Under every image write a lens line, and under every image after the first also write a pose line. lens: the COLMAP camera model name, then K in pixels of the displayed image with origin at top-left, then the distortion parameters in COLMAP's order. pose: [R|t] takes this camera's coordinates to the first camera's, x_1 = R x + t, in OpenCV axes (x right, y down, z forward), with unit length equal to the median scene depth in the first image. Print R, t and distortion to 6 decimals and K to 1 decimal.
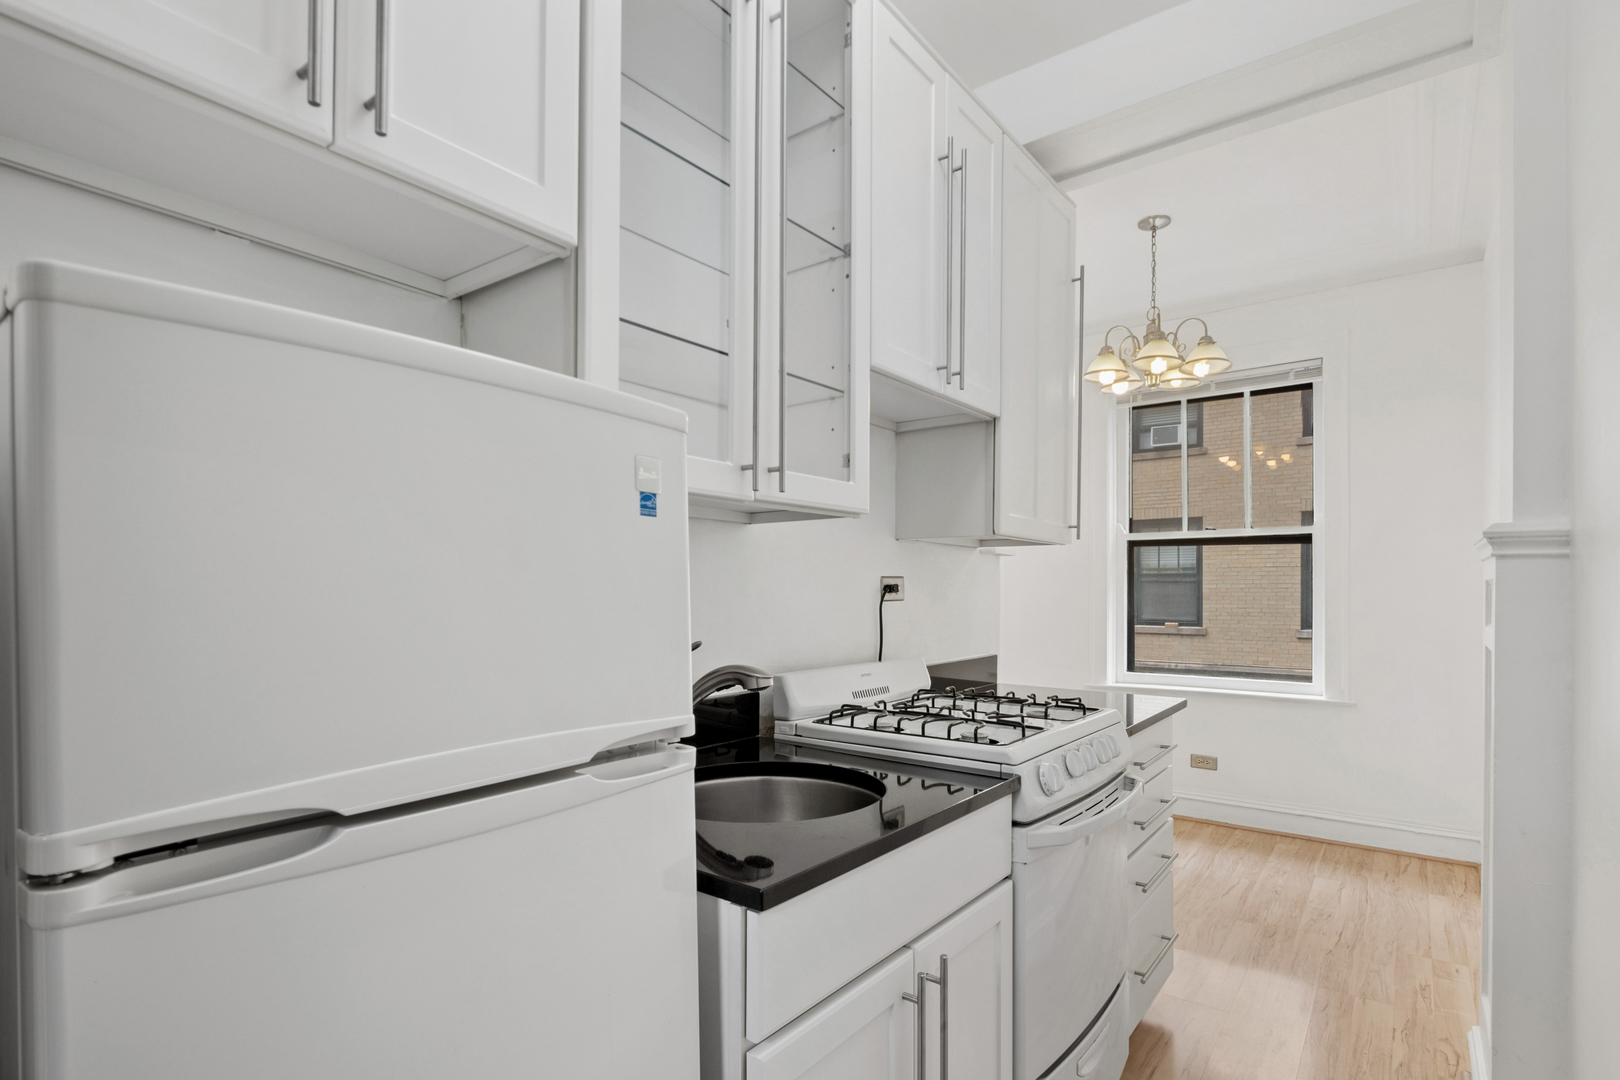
lens RADIAL K [[791.1, 0, 809.5], [0, 791.1, 582.5], [0, 0, 1]] dist [0.000445, -0.000018]
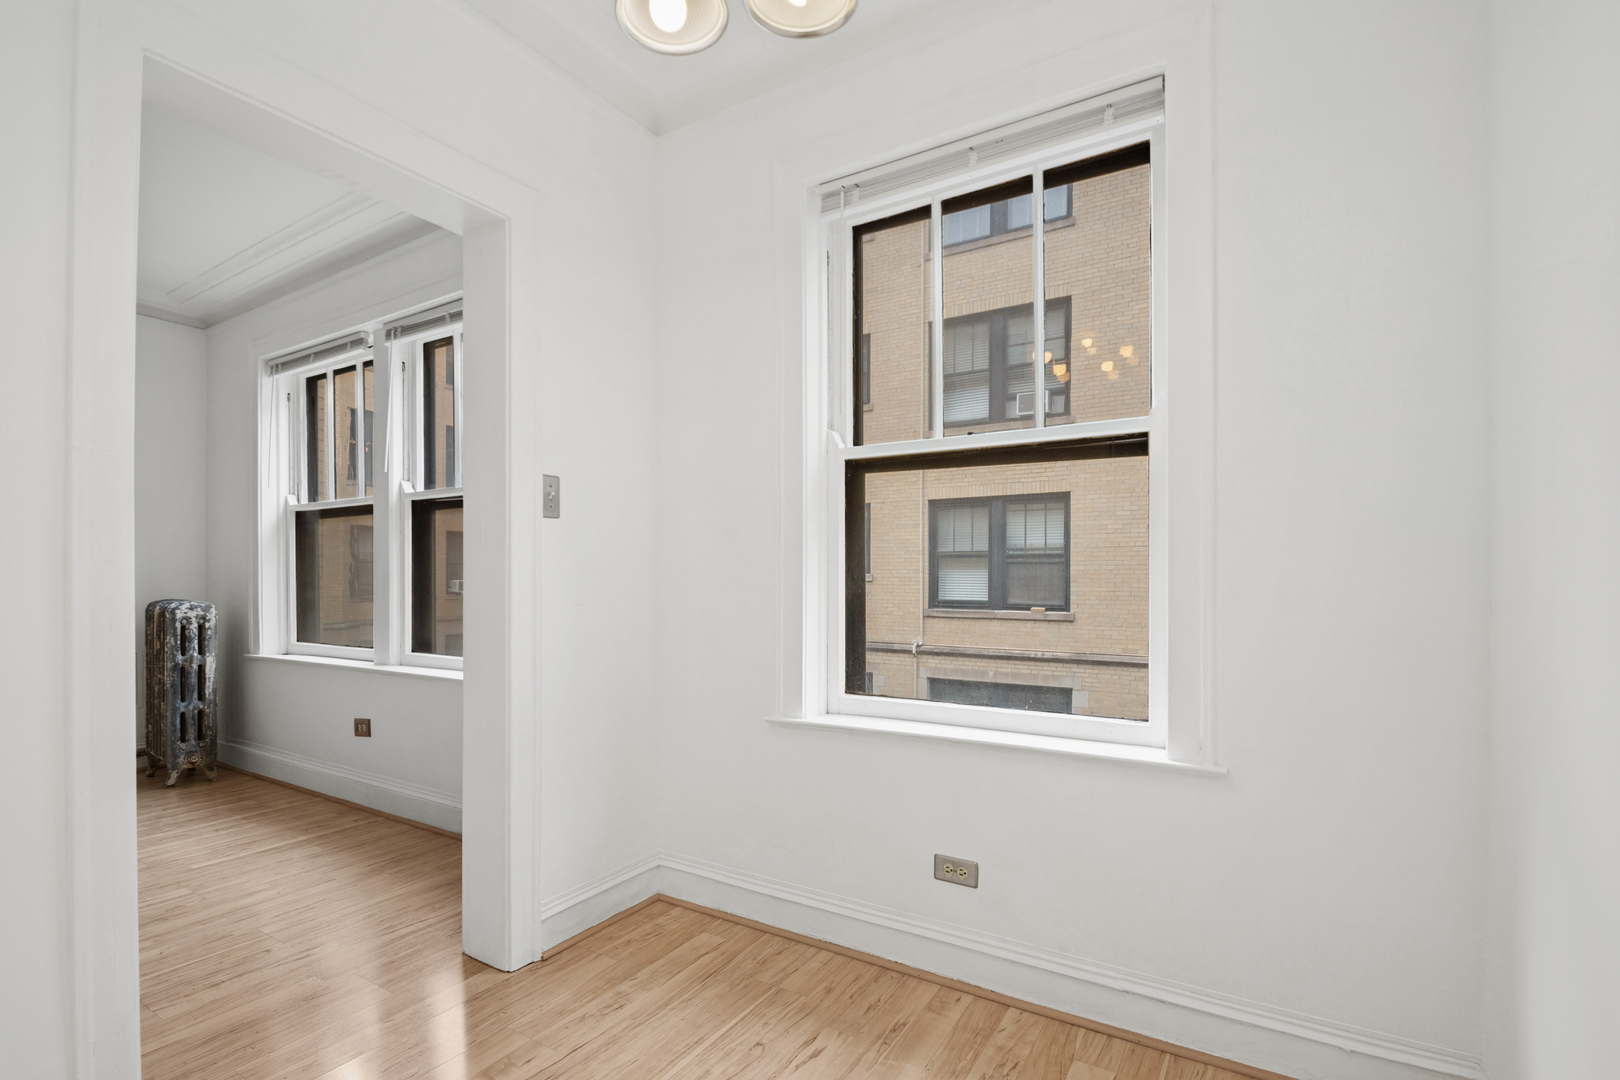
lens RADIAL K [[748.2, 0, 808.9], [0, 748.2, 574.7], [0, 0, 1]] dist [0.001697, -0.015342]
pose [[0.995621, -0.004501, 0.093373, 0.115902], [0.004253, 0.999987, 0.002854, 0.009440], [-0.093385, -0.002445, 0.995627, 0.167895]]
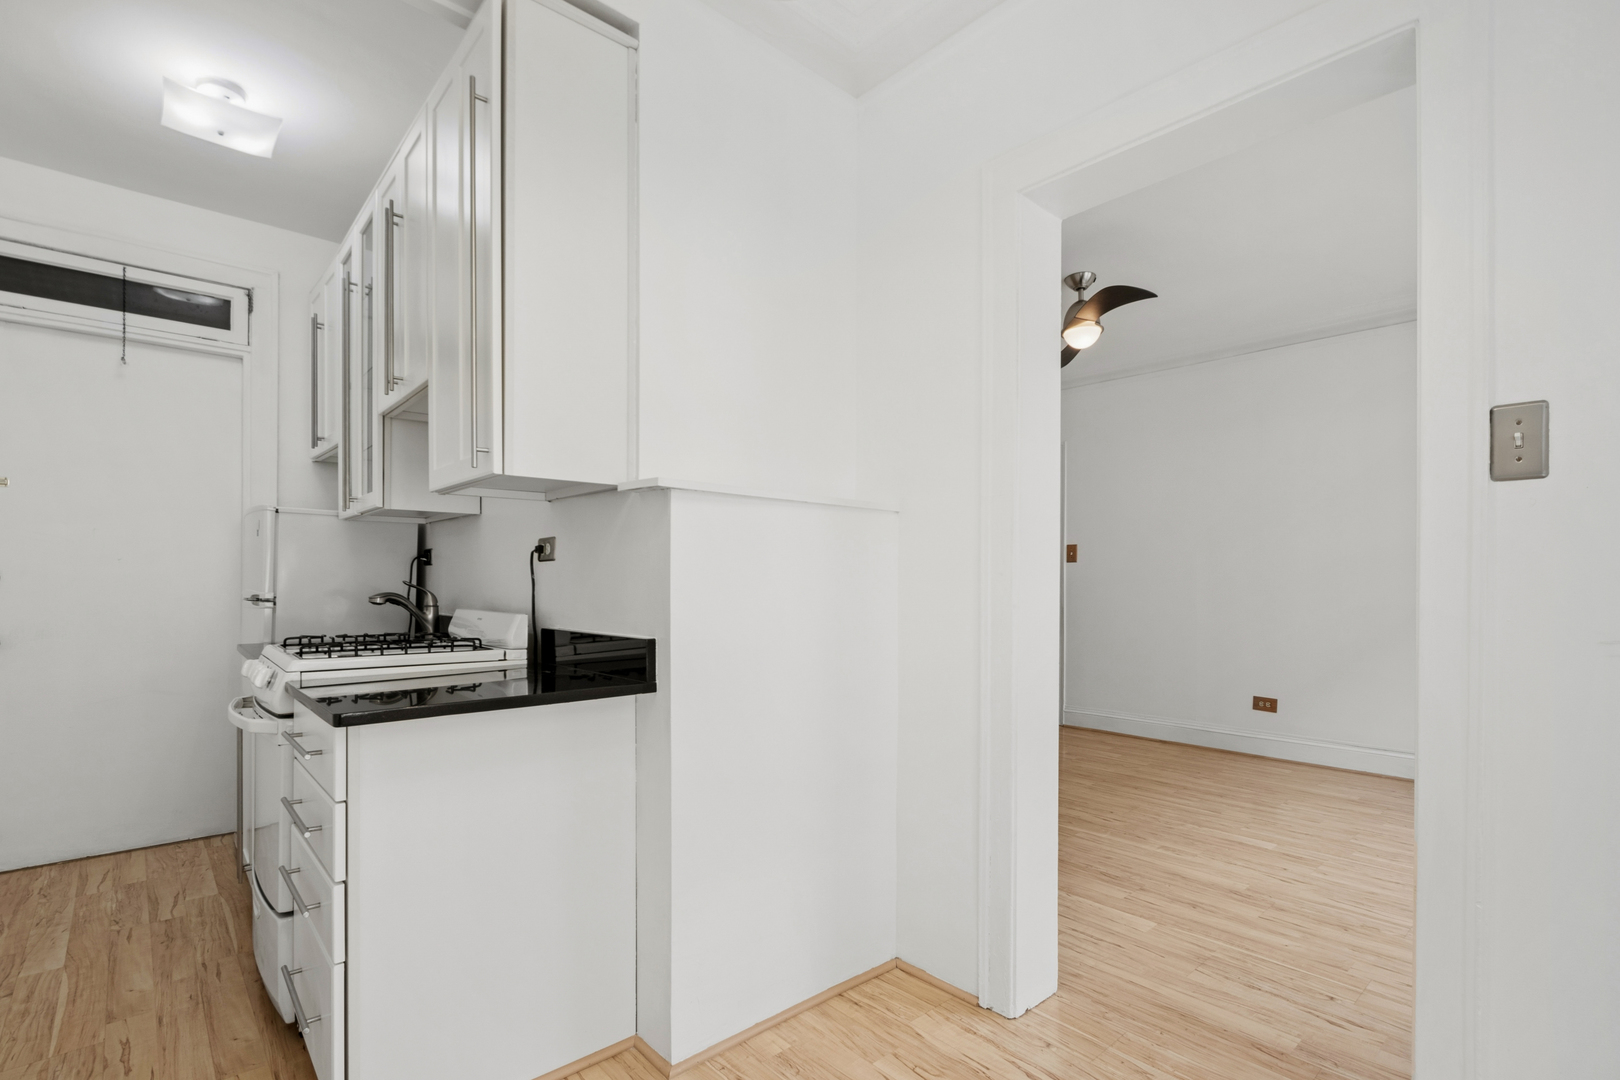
lens RADIAL K [[748.2, 0, 808.9], [0, 748.2, 574.7], [0, 0, 1]] dist [0.001697, -0.015342]
pose [[-0.185694, -0.013732, -0.982512, 0.258517], [-0.010413, 0.999874, -0.012006, 0.012218], [0.982552, 0.008001, -0.185814, 0.395416]]
